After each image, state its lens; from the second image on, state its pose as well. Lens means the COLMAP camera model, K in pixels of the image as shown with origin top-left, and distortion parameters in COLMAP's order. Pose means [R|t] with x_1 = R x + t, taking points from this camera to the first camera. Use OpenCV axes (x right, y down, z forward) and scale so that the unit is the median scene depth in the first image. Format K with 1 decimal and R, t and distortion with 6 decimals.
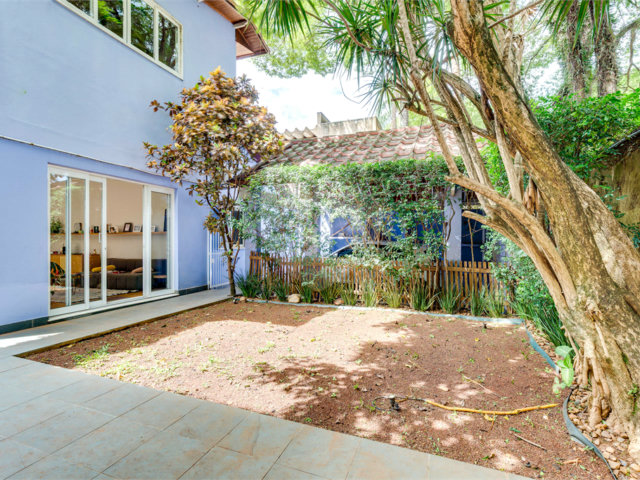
lens RADIAL K [[348.1, 0, 323.8], [0, 348.1, 238.1], [0, 0, 1]] dist [-0.002793, -0.000923]
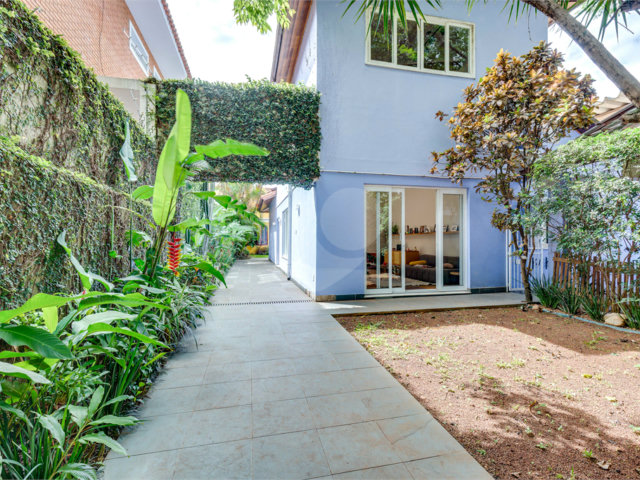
lens RADIAL K [[348.1, 0, 323.8], [0, 348.1, 238.1], [0, 0, 1]] dist [-0.002793, -0.000923]
pose [[0.478318, -0.009306, -0.878137, 0.297797], [0.010307, 0.999934, -0.004983, 0.005148], [0.878126, -0.006668, 0.478382, 0.157948]]
